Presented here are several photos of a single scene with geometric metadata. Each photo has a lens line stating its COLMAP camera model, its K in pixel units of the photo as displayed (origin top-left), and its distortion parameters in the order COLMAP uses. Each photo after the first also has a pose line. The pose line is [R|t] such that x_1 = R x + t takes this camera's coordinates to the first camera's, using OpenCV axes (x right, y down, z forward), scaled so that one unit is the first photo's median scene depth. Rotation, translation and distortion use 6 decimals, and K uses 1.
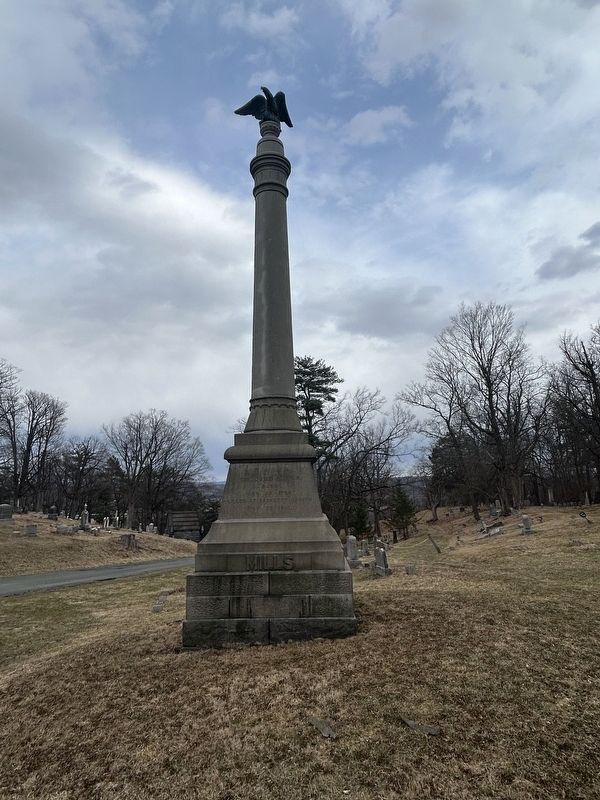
lens RADIAL K [[476.0, 0, 300.0], [0, 476.0, 400.0], [0, 0, 1]] dist [-0.000365, -0.000370]
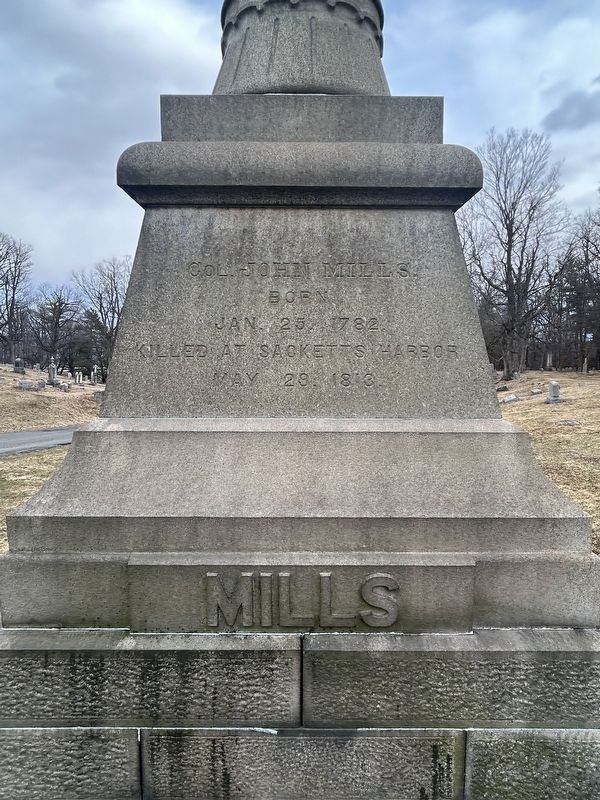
lens RADIAL K [[476.0, 0, 300.0], [0, 476.0, 400.0], [0, 0, 1]] dist [-0.000365, -0.000370]
pose [[0.999327, 0.021407, 0.029777, -0.066684], [-0.029105, 0.956928, 0.288862, 0.154525], [-0.022311, -0.289534, 0.956908, 0.710111]]
